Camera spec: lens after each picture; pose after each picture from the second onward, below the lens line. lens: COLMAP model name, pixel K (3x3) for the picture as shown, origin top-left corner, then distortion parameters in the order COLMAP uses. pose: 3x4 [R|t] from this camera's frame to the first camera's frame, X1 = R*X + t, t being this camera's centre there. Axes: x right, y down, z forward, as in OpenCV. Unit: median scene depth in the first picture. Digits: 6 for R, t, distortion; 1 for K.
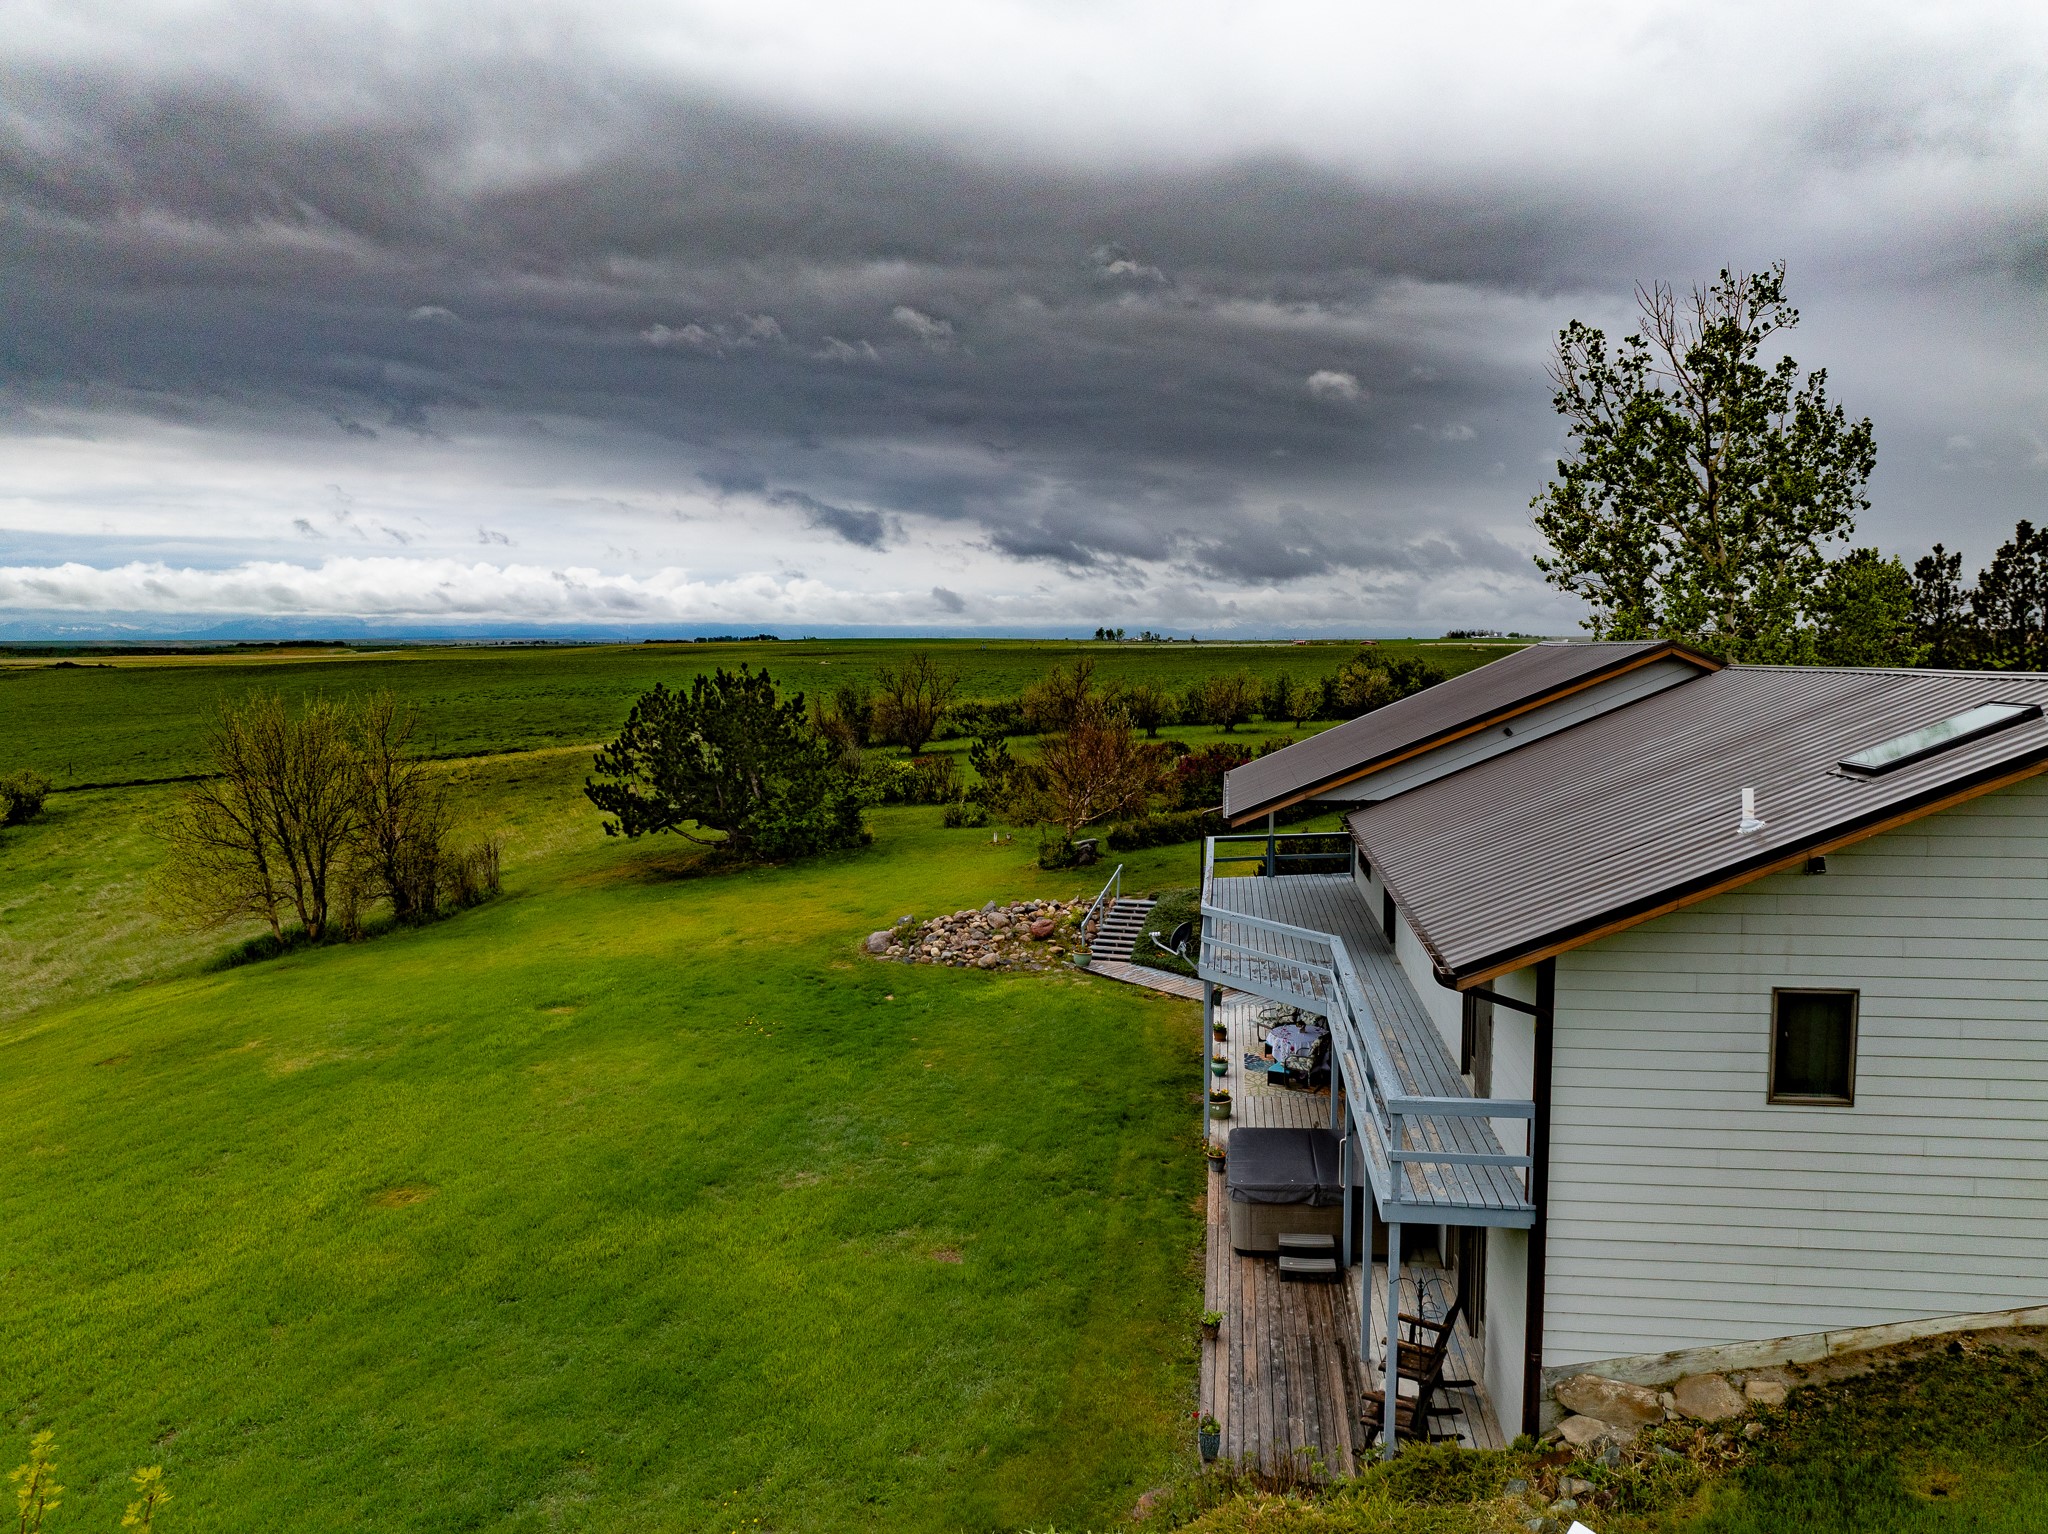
lens RADIAL K [[1448.4, 0, 1022.8], [0, 1448.4, 755.2], [0, 0, 1]] dist [-0.039046, 0.002794]
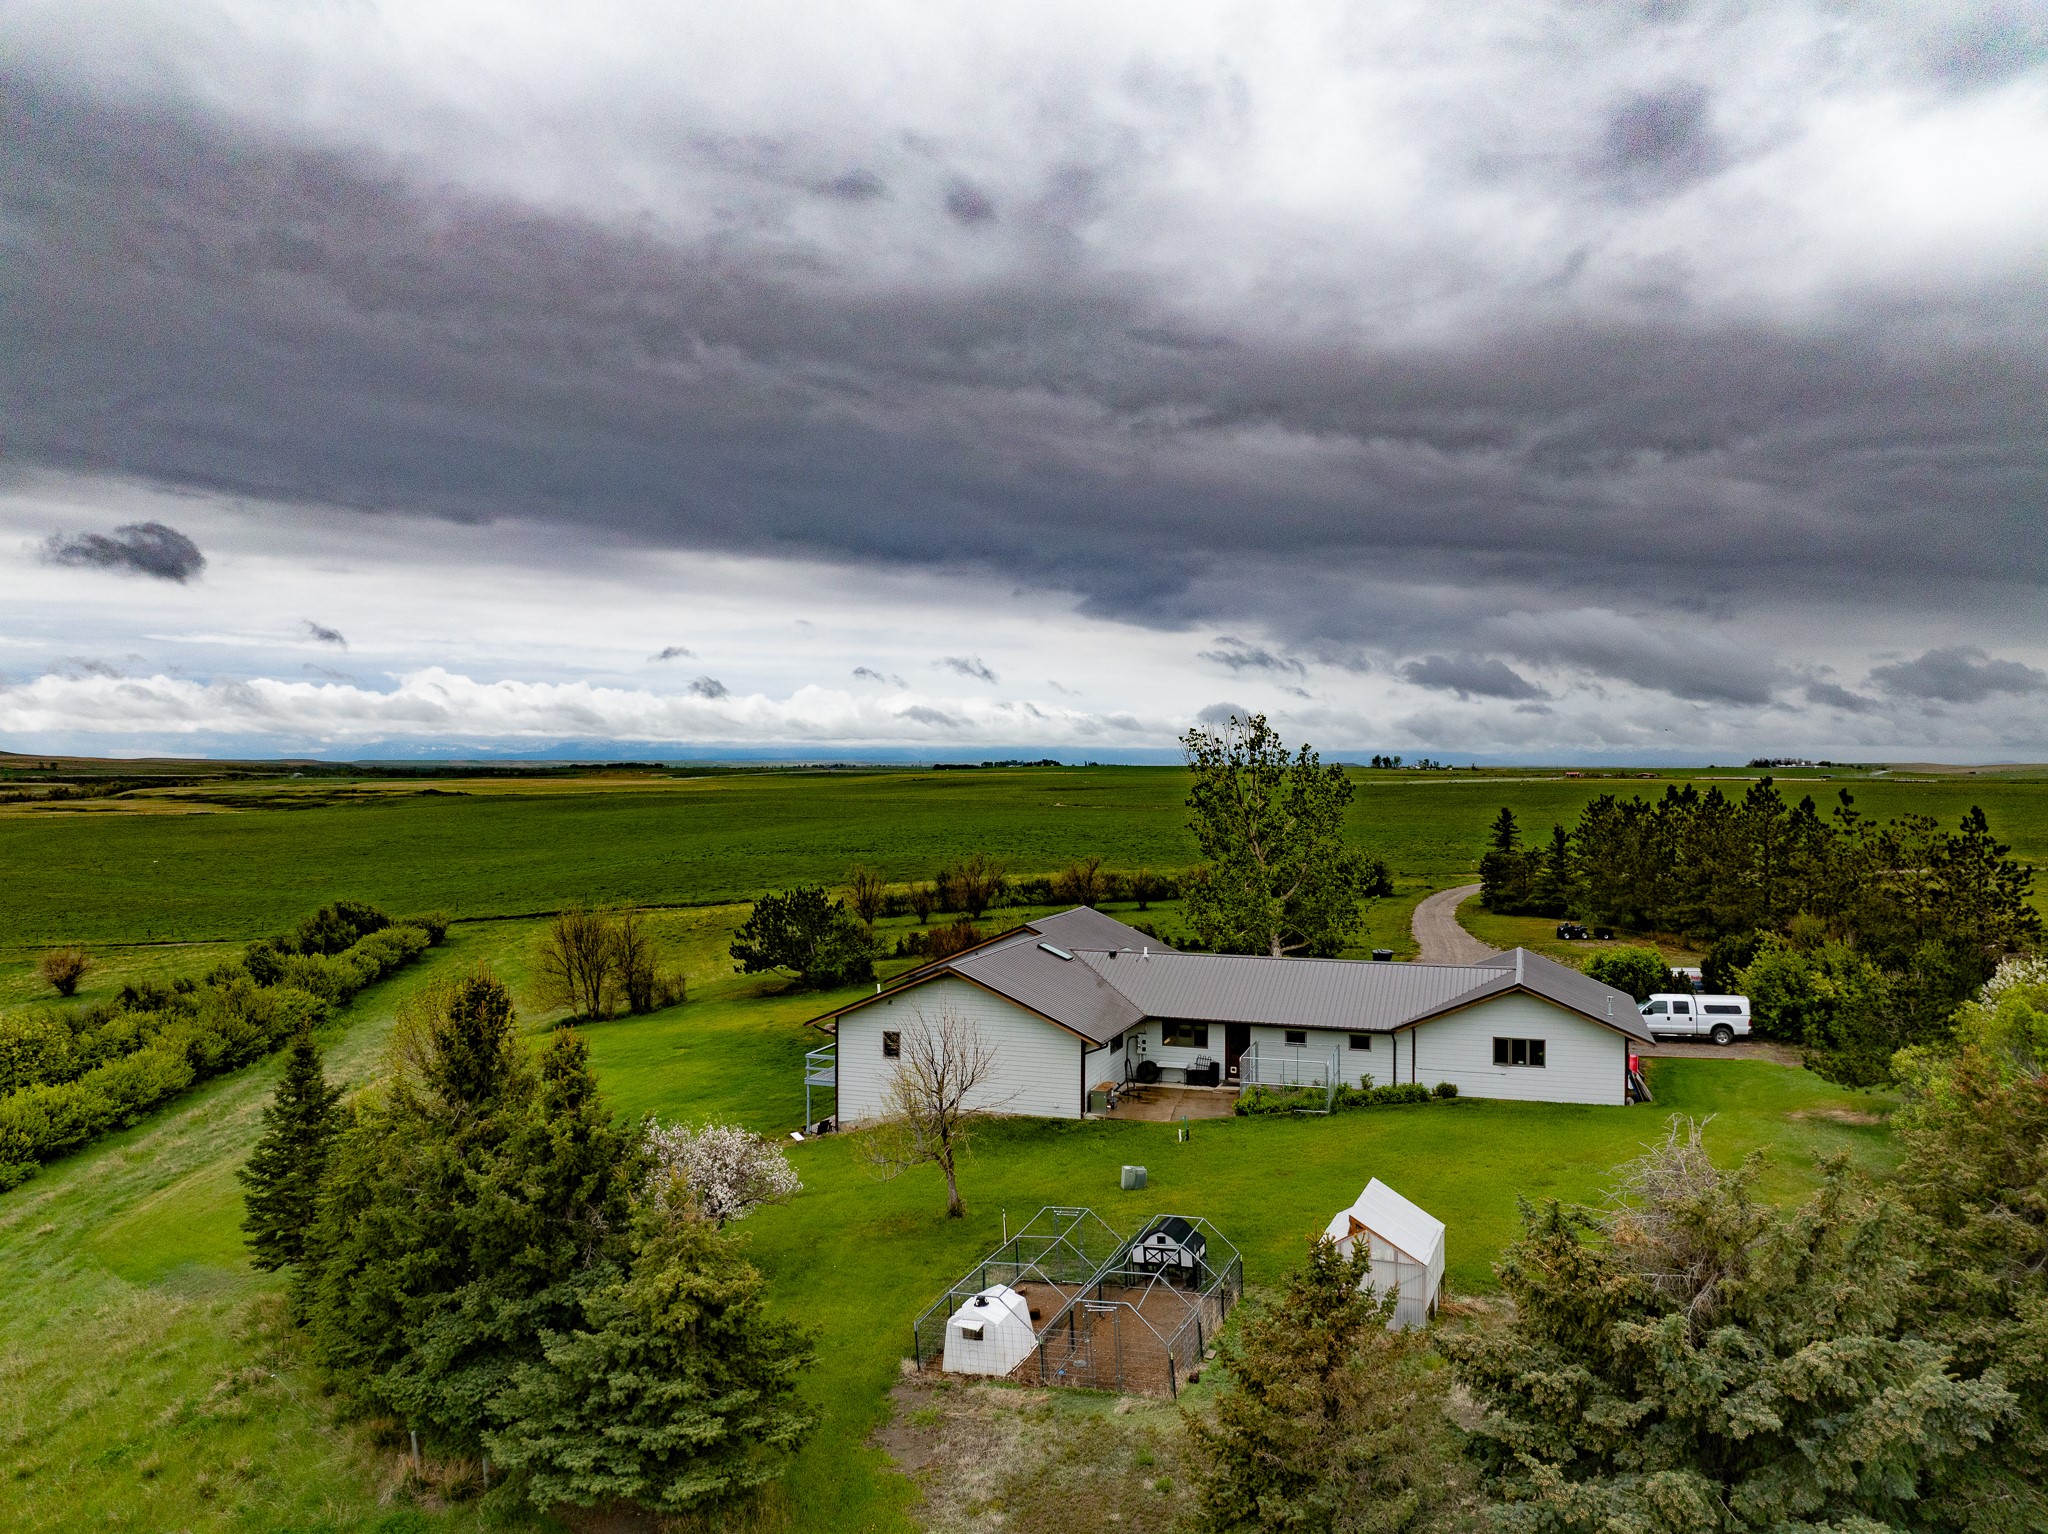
lens RADIAL K [[1448.4, 0, 1022.8], [0, 1448.4, 755.2], [0, 0, 1]] dist [-0.039046, 0.002794]
pose [[0.980679, 0.001642, -0.195616, 0.540860], [-0.018201, 0.996393, -0.082882, -0.093988], [0.194775, 0.084841, 0.977172, -0.982891]]
